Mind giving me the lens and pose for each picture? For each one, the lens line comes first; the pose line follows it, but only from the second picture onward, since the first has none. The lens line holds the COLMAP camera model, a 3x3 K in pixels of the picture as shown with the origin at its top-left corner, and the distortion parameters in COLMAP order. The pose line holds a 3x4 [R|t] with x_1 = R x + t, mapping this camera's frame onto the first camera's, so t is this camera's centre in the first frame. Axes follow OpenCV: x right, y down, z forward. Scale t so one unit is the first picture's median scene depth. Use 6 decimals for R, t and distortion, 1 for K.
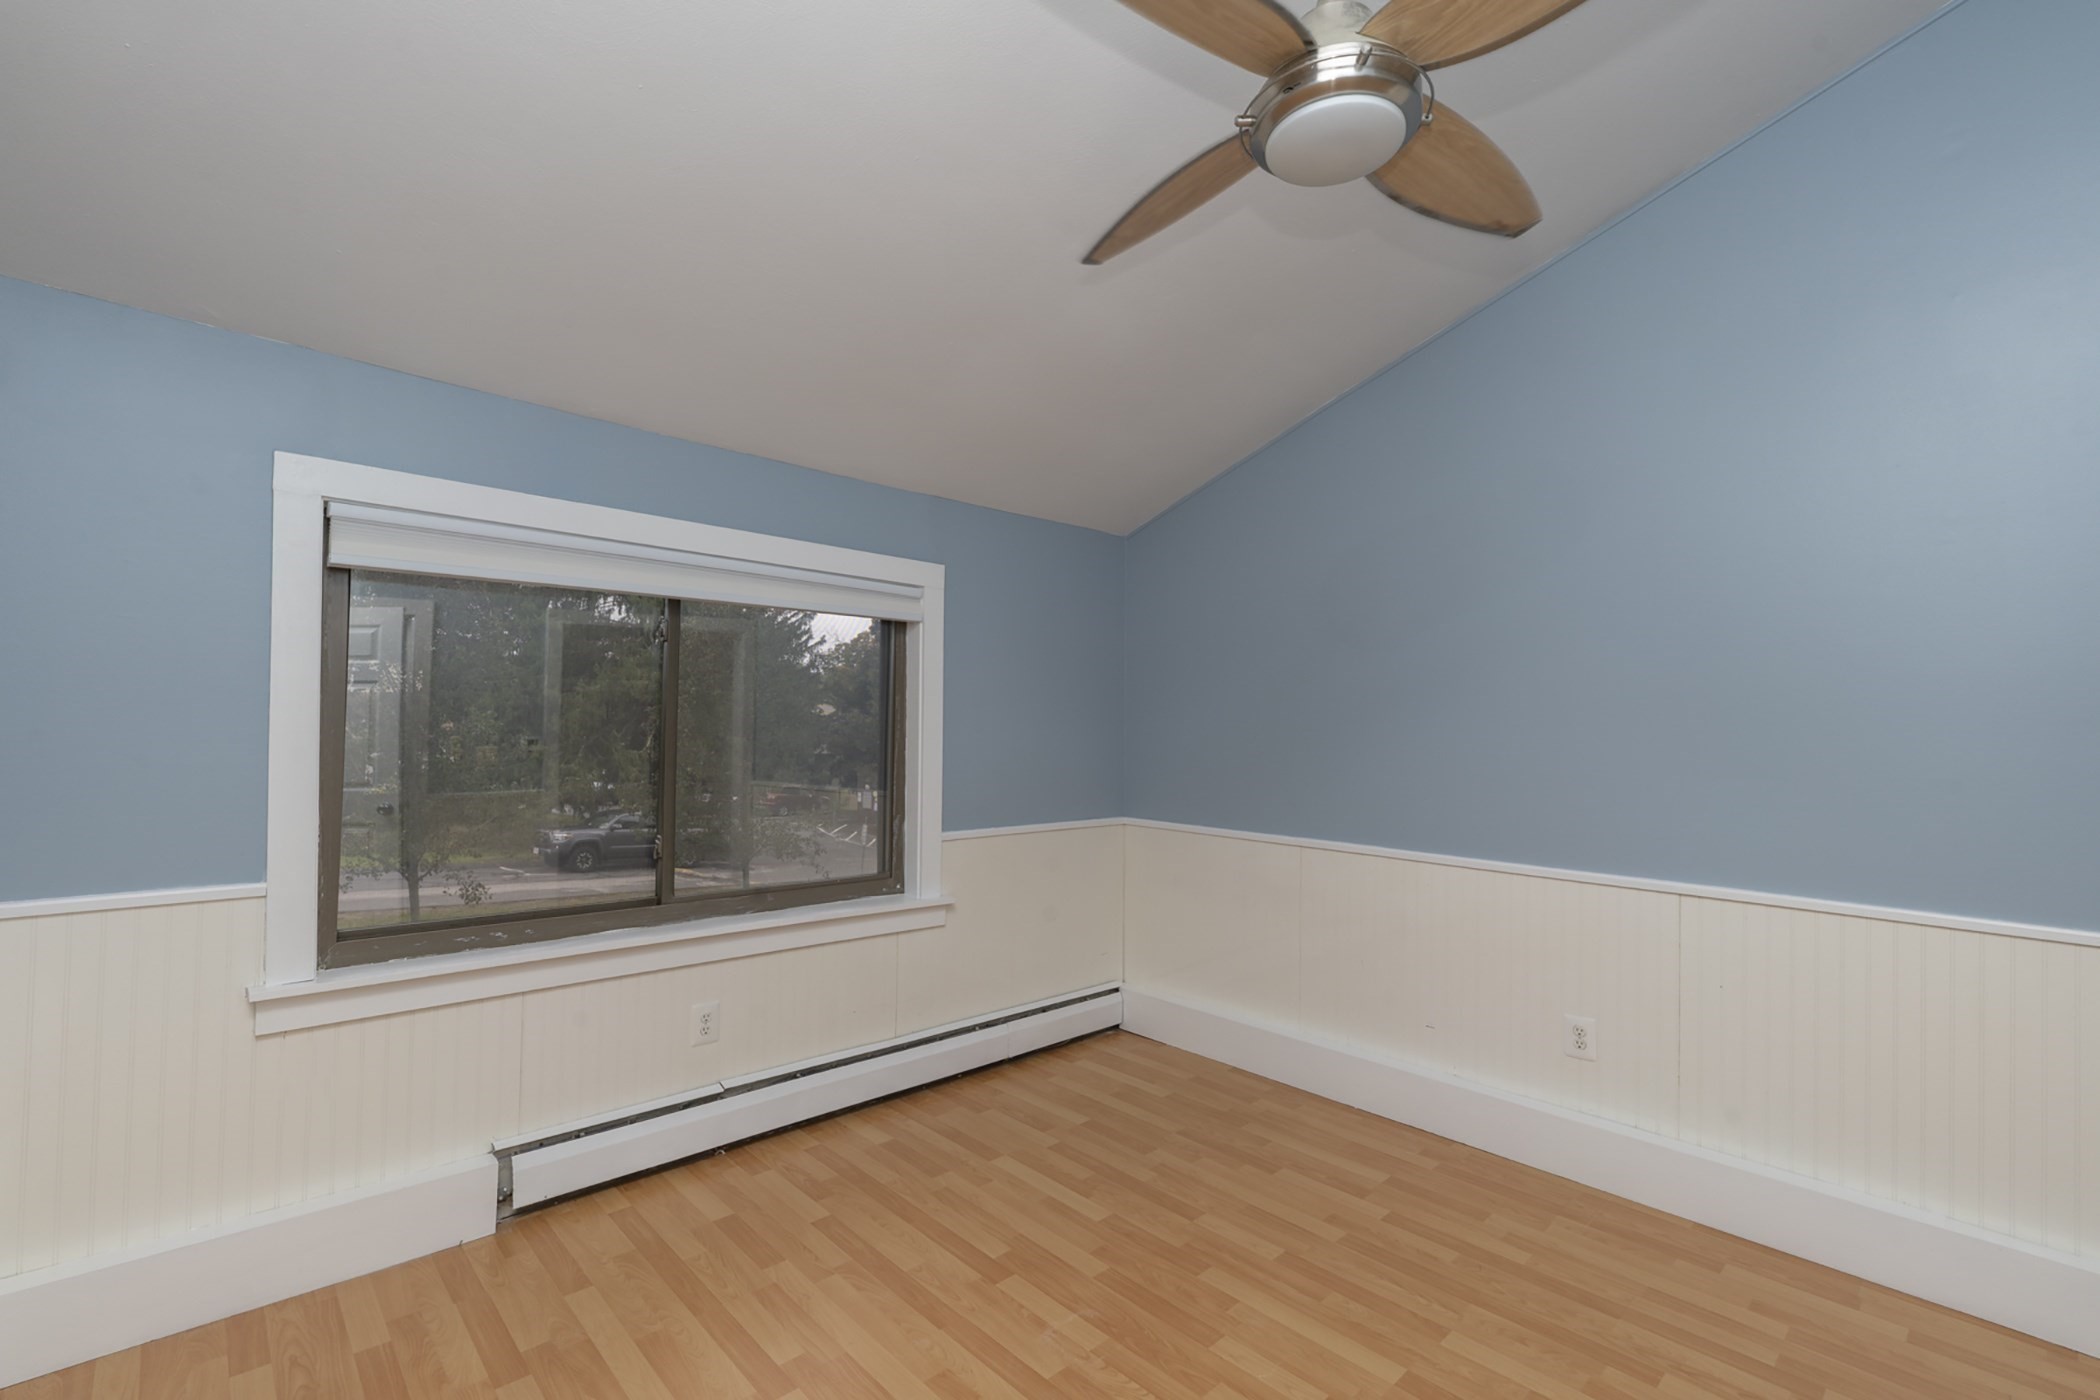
lens RADIAL K [[926.6, 0, 1045.1], [0, 926.6, 703.7], [0, 0, 1]] dist [-0.000264, 0.000067]
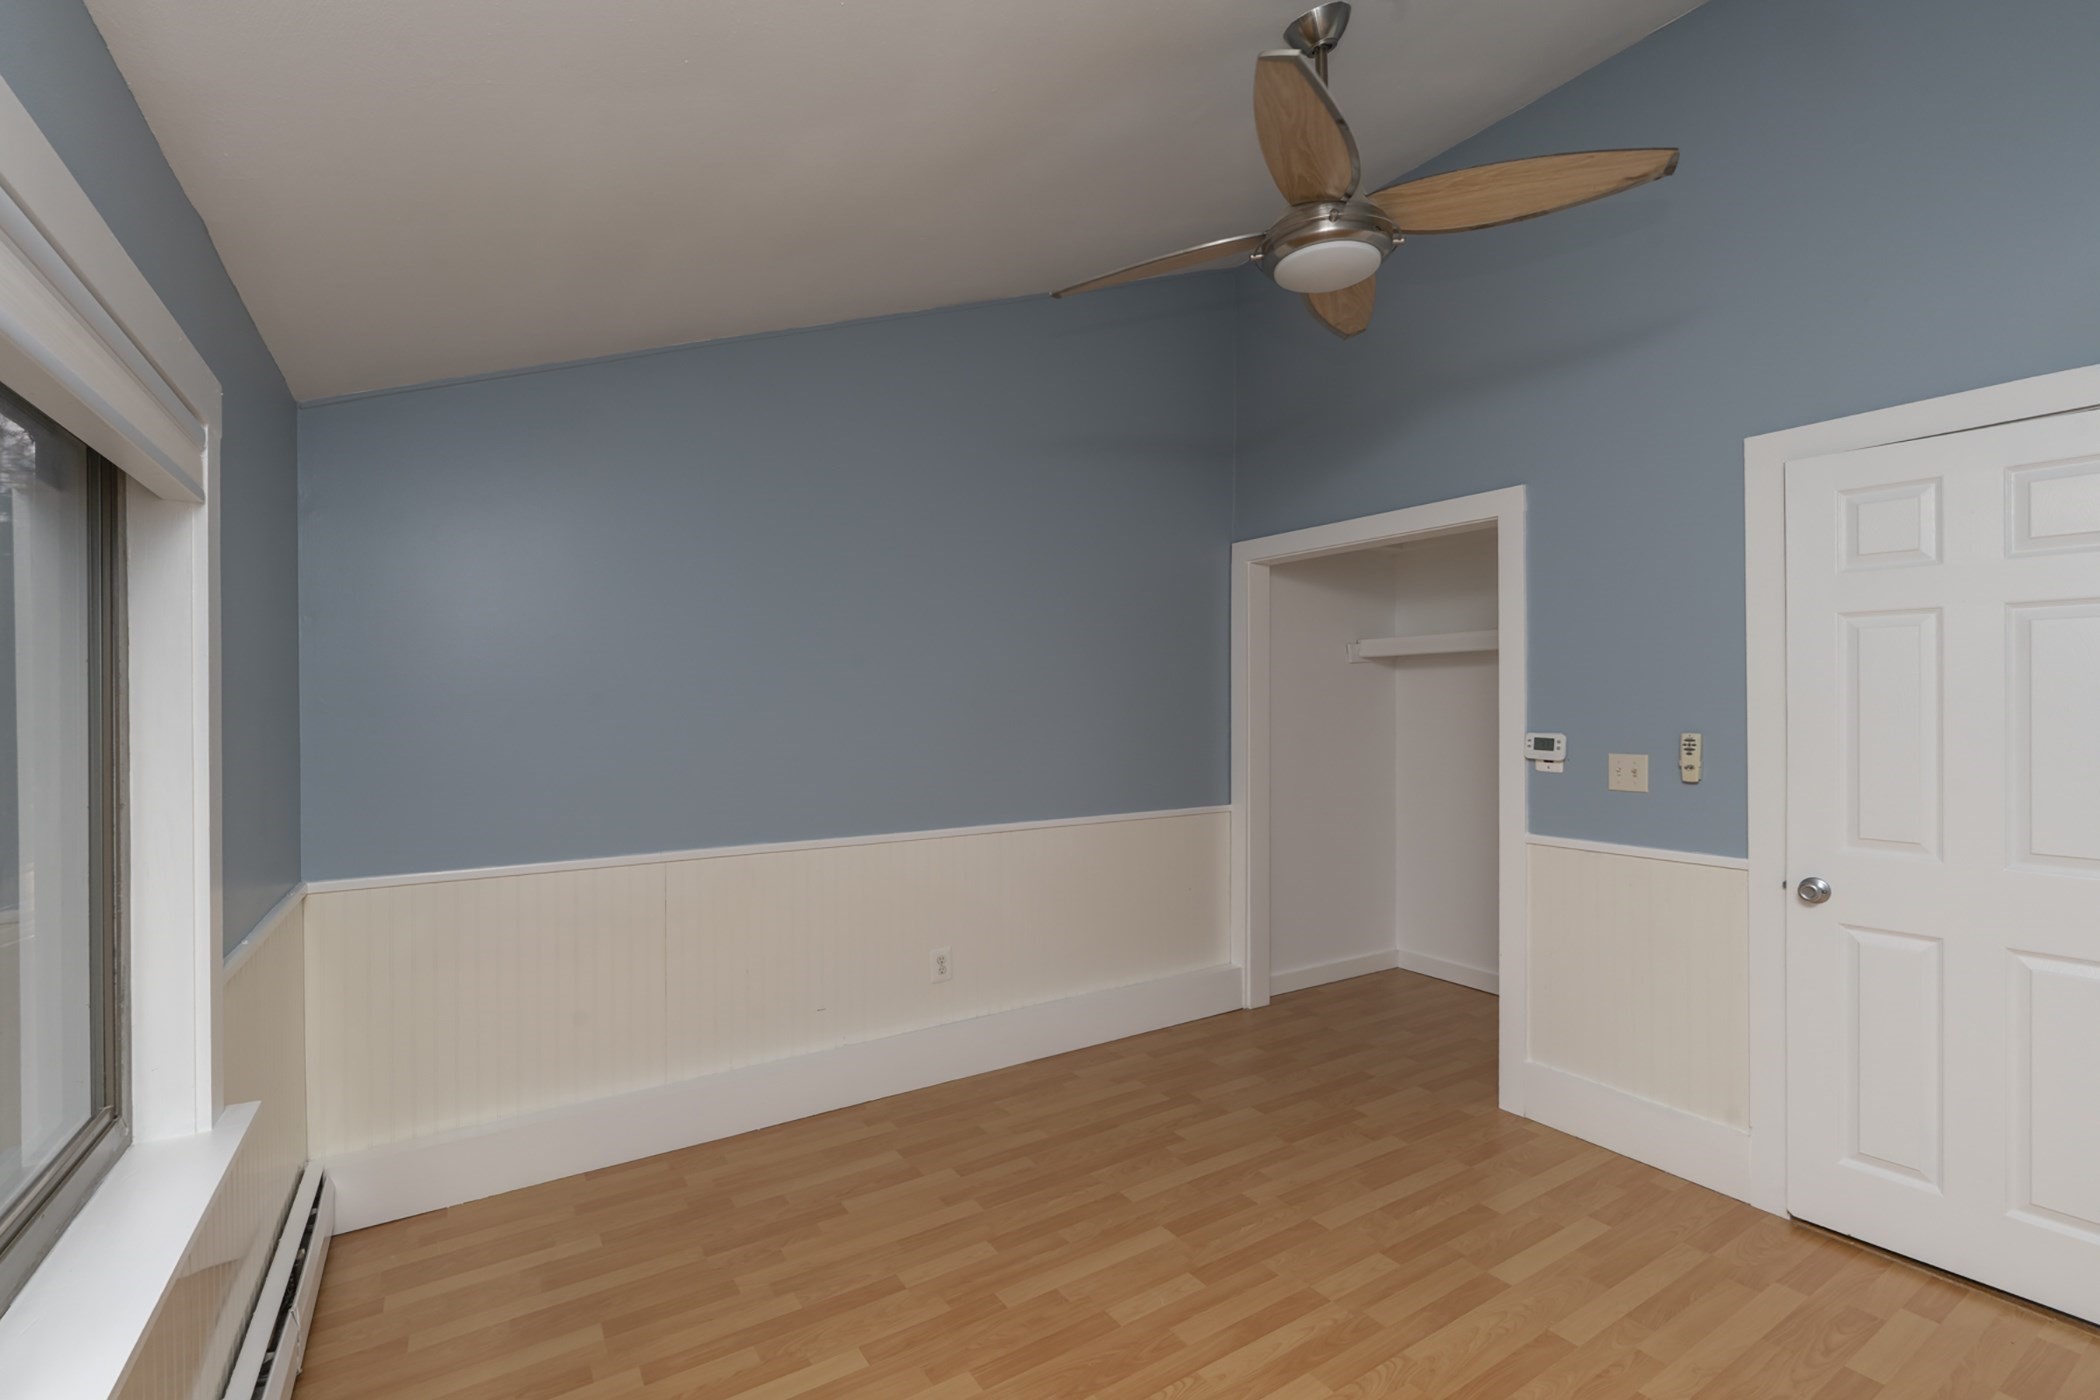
lens RADIAL K [[926.6, 0, 1045.5], [0, 926.6, 703.9], [0, 0, 1]] dist [-0.000264, 0.000067]
pose [[0.186331, -0.006800, 0.982463, -0.626353], [-0.002922, 0.999968, 0.007475, 0.010526], [-0.982483, -0.004264, 0.186305, 0.683643]]
